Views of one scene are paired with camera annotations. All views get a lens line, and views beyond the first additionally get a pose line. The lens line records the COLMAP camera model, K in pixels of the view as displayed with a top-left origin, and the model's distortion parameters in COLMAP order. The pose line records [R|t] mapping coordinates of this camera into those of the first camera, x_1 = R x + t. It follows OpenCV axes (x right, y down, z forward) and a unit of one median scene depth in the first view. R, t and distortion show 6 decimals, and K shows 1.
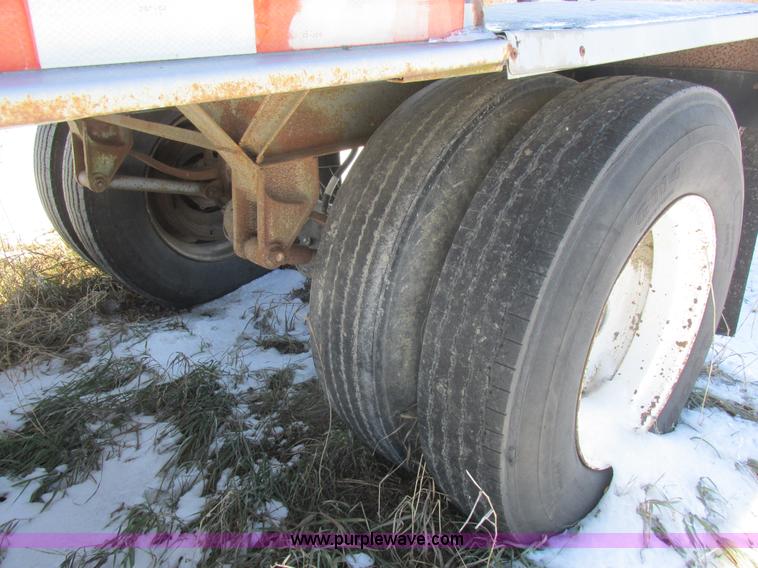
lens RADIAL K [[631.5, 0, 379.0], [0, 631.5, 284.0], [0, 0, 1]] dist [-0.031307, 0.016846]
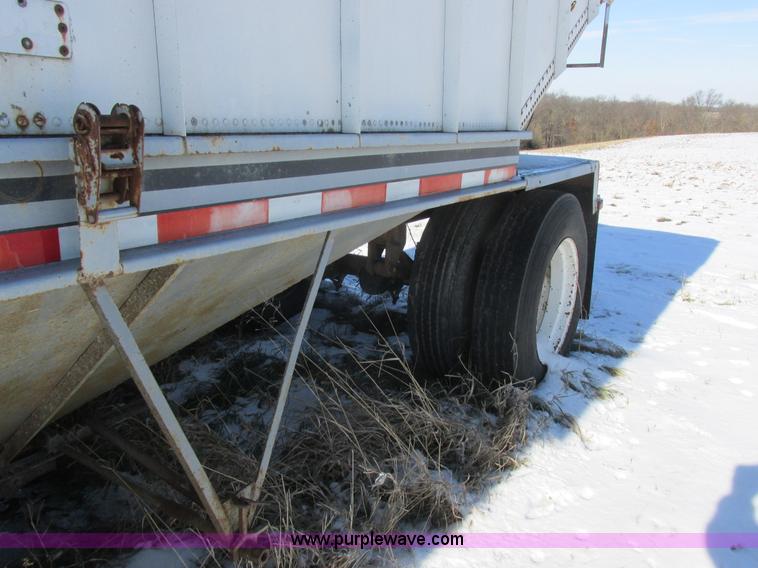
lens RADIAL K [[631.5, 0, 379.0], [0, 631.5, 284.0], [0, 0, 1]] dist [-0.031307, 0.016846]
pose [[0.973617, -0.024947, 0.226819, -0.742956], [0.060484, 0.986665, -0.151109, 0.346865], [-0.220024, 0.160841, 0.962143, -1.101183]]
